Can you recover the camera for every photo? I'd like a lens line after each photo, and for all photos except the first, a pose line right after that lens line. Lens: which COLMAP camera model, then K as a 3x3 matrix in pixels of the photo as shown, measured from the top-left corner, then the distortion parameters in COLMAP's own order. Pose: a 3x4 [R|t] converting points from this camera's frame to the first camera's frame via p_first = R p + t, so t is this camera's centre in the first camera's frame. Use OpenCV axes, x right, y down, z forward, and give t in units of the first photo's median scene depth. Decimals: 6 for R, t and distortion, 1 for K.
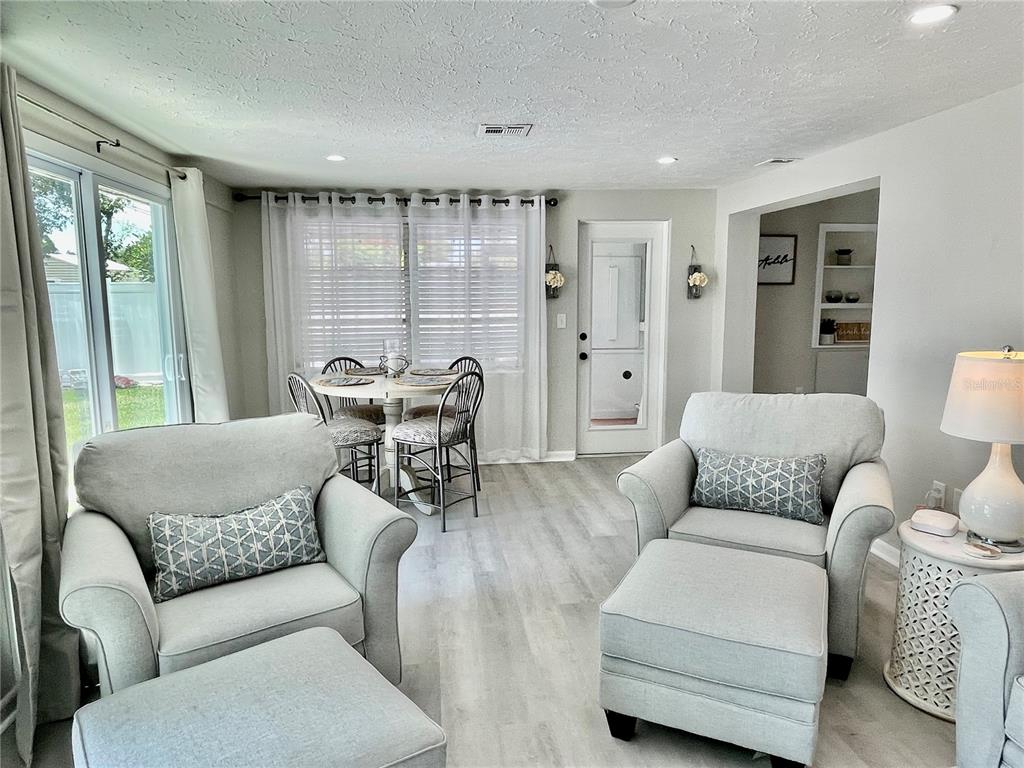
lens RADIAL K [[658.8, 0, 513.7], [0, 658.8, 387.1], [0, 0, 1]] dist [0.006958, -0.011160]
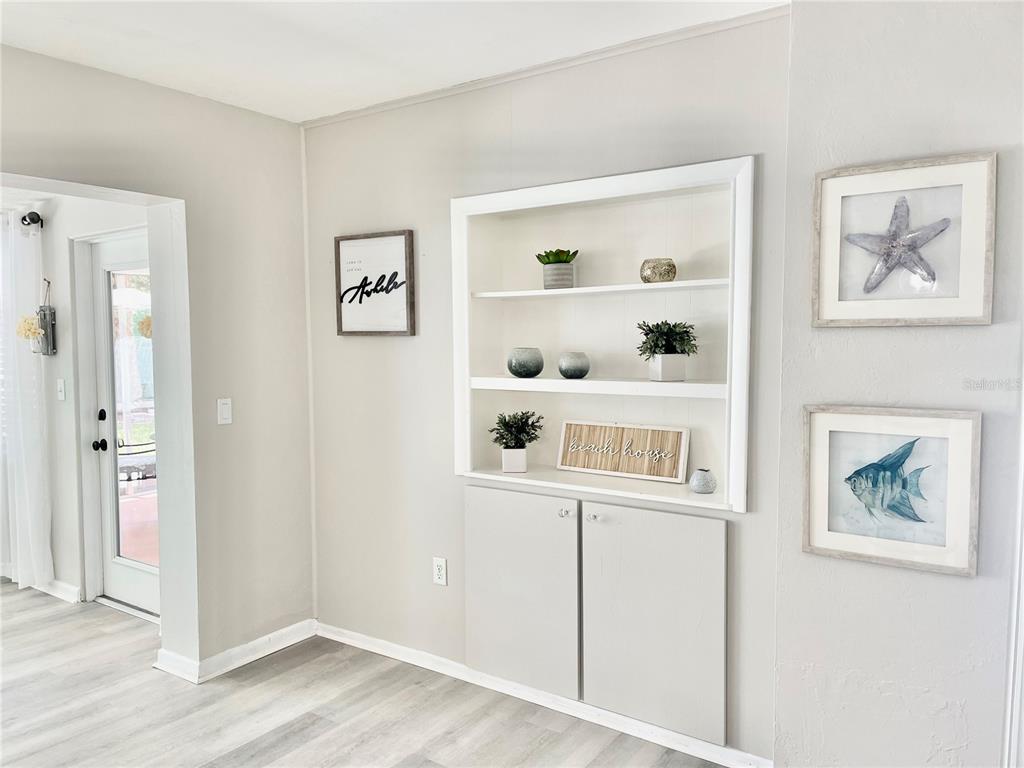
lens RADIAL K [[773.5, 0, 512.0], [0, 773.5, 386.3], [0, 0, 1]] dist [0.068638, -0.079686]
pose [[0.716545, 0.047100, -0.695949, 0.867899], [-0.091068, 0.995495, -0.026391, -0.112619], [0.691571, 0.082289, 0.717606, 0.664946]]
